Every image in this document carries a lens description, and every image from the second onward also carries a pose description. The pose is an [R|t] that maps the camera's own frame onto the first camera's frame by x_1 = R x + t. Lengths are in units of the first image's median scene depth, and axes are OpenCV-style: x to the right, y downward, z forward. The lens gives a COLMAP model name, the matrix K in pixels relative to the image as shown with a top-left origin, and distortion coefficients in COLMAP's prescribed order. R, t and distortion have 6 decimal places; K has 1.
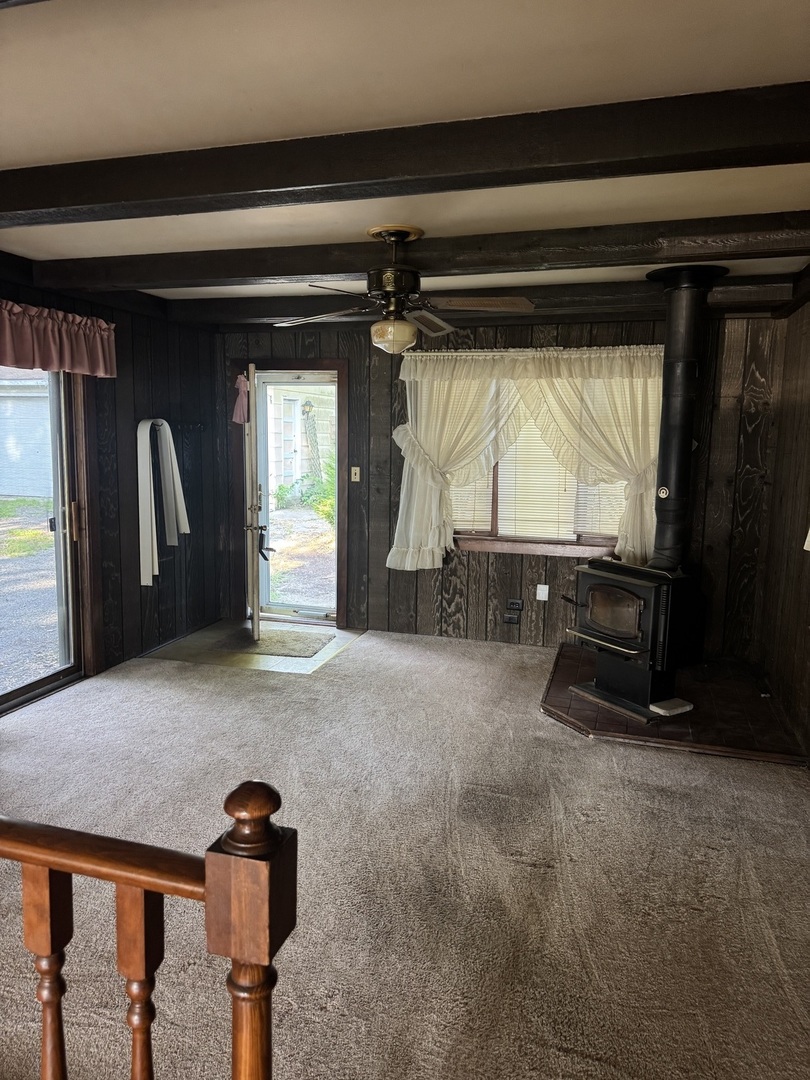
lens RADIAL K [[758.7, 0, 410.8], [0, 758.7, 542.8], [0, 0, 1]] dist [0.074085, -0.096083]
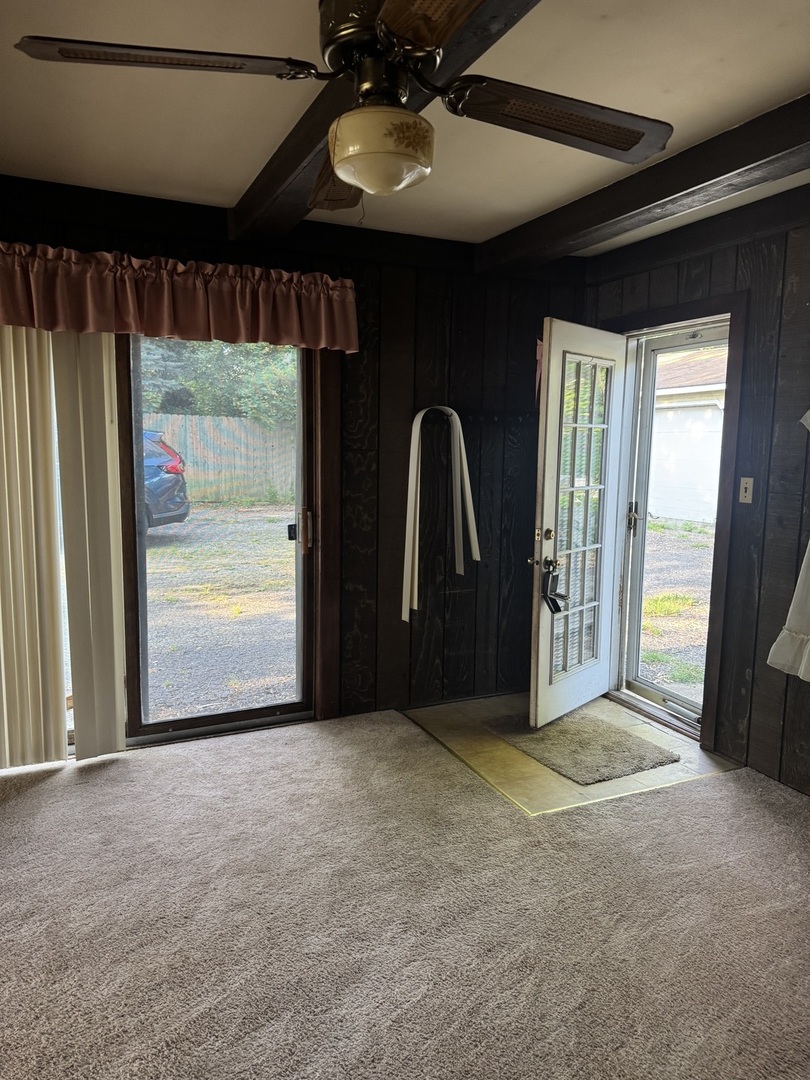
lens RADIAL K [[758.7, 0, 399.2], [0, 758.7, 541.2], [0, 0, 1]] dist [0.074085, -0.096083]
pose [[0.654007, 0.088861, -0.751251, 0.230416], [-0.112739, 0.993436, 0.019362, -0.040849], [0.748041, 0.072032, 0.659732, 0.509662]]
